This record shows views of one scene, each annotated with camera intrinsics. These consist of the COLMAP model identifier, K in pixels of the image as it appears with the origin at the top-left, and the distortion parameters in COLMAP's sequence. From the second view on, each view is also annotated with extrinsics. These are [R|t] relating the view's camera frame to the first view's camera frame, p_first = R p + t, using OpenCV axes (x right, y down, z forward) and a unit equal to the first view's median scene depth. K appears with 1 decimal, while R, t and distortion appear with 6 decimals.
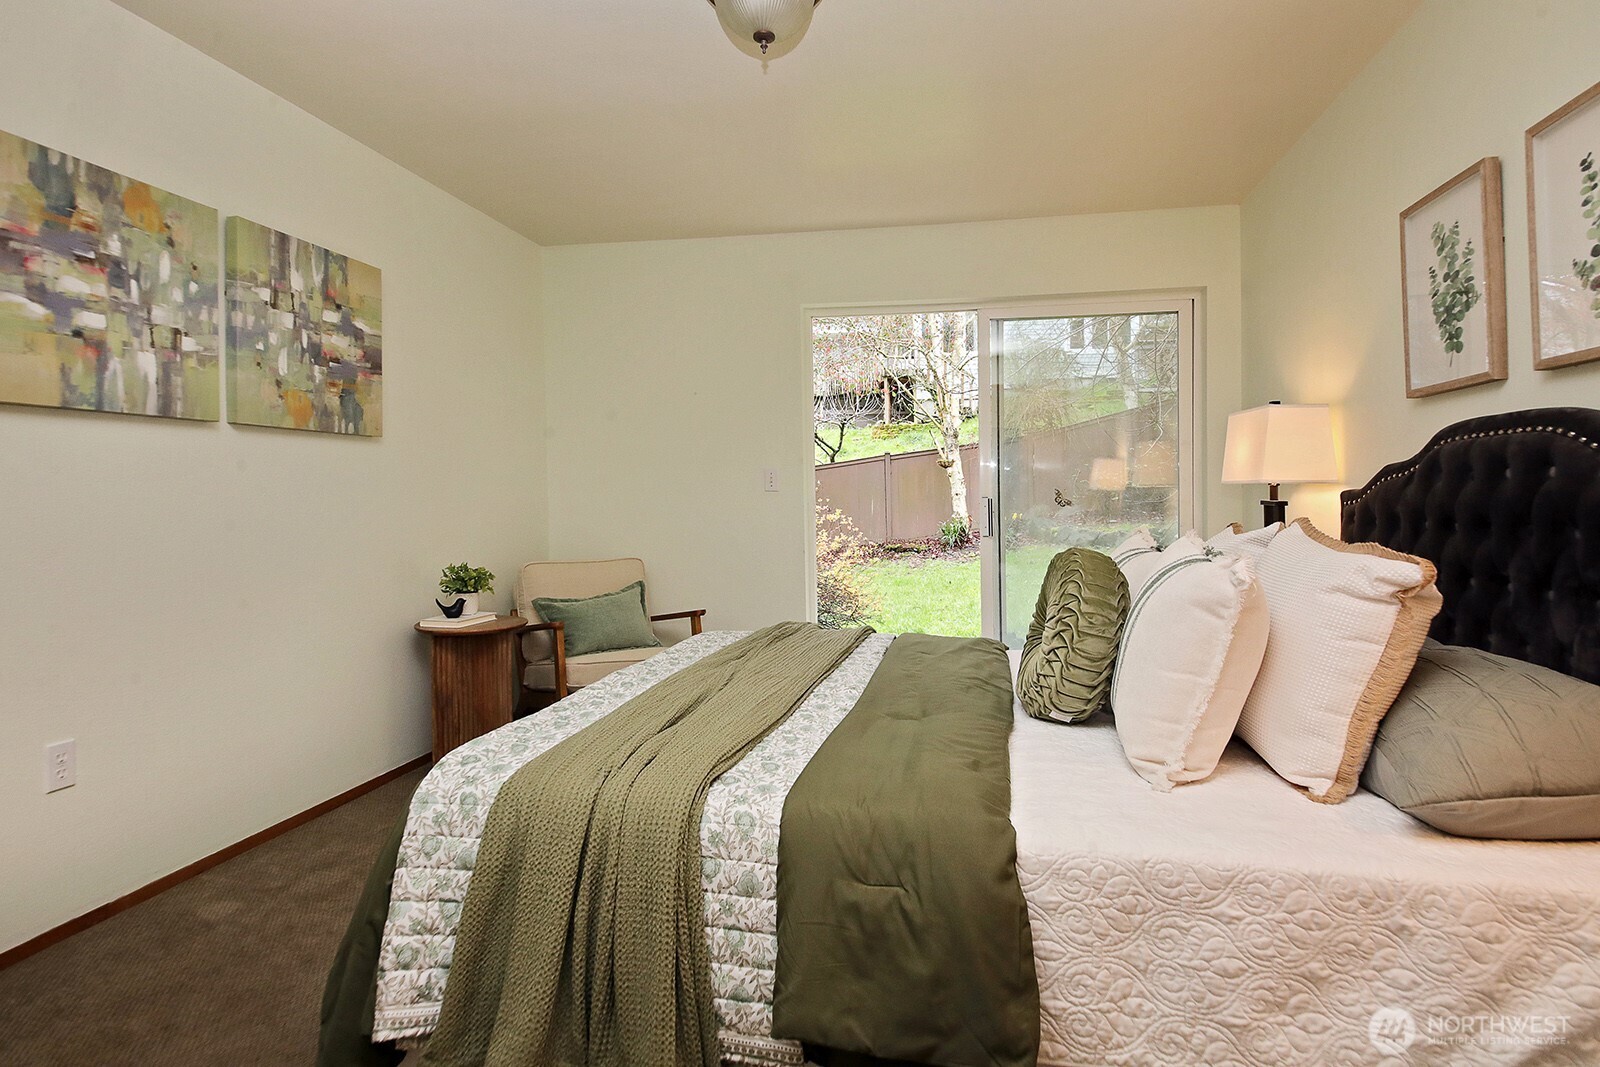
lens RADIAL K [[886.2, 0, 800.9], [0, 886.2, 486.5], [0, 0, 1]] dist [0.053337, -0.046843]
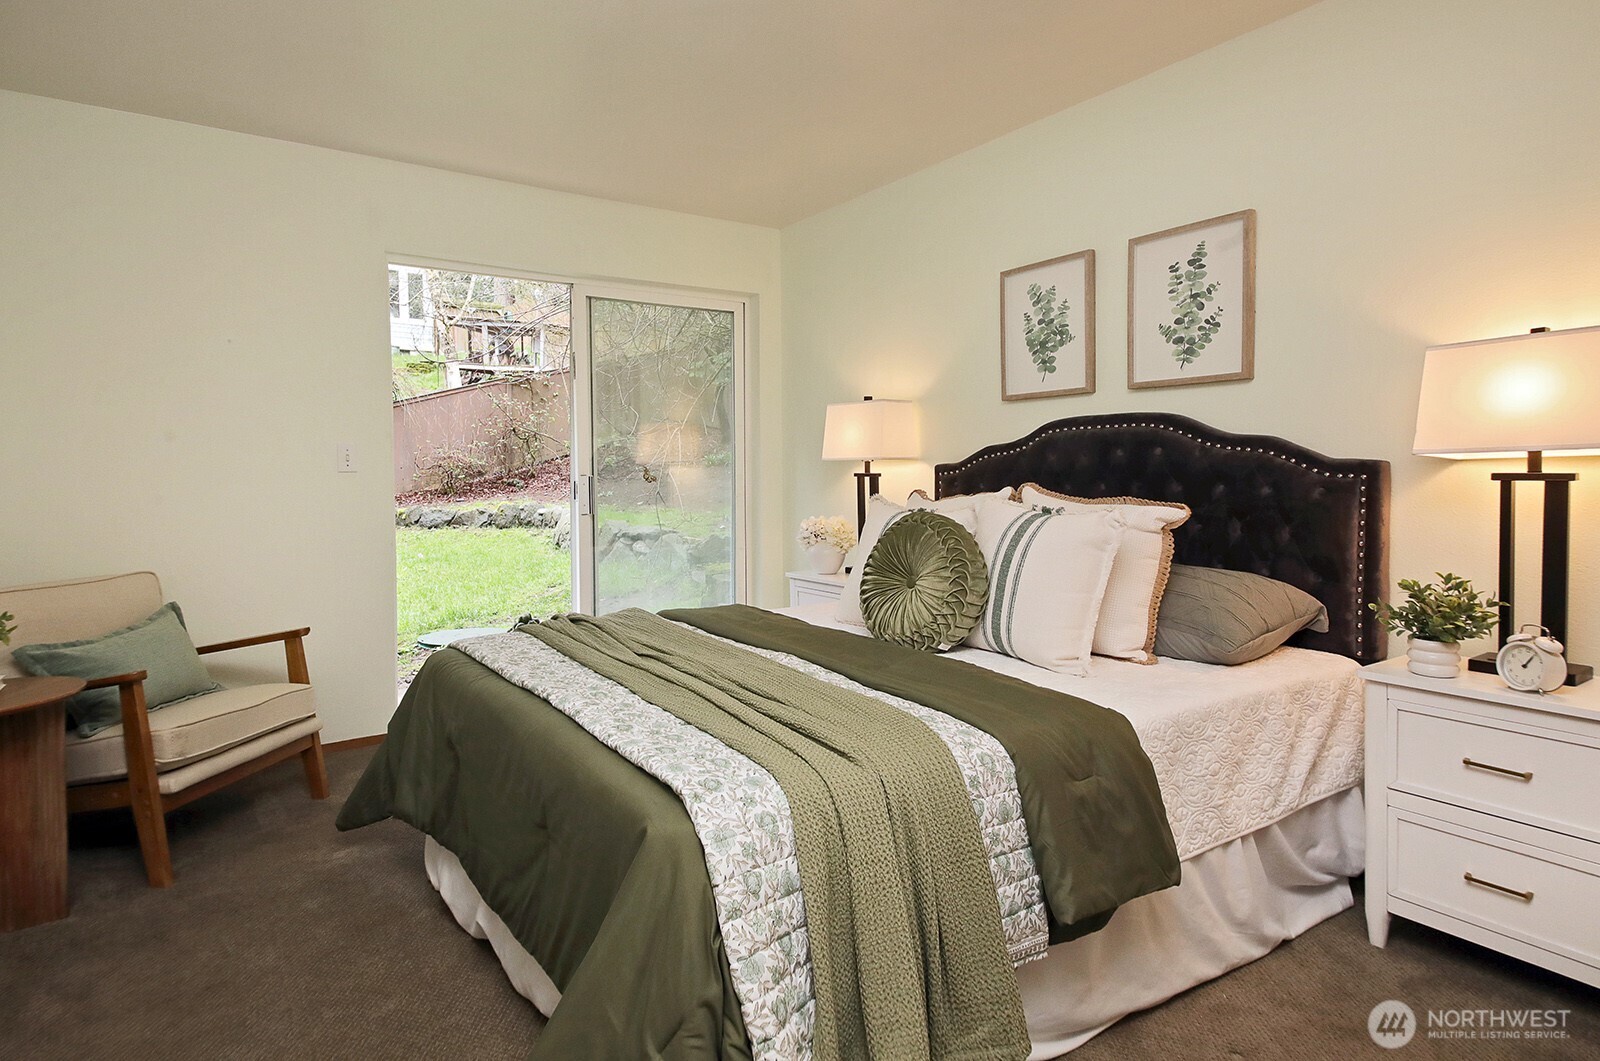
lens RADIAL K [[899.2, 0, 799.6], [0, 899.2, 479.5], [0, 0, 1]] dist [0.064746, 0.000027]
pose [[0.693872, -0.019482, 0.719834, -0.791986], [0.009227, 0.999792, 0.018165, -0.000410], [-0.720039, -0.005963, 0.693908, 0.289456]]
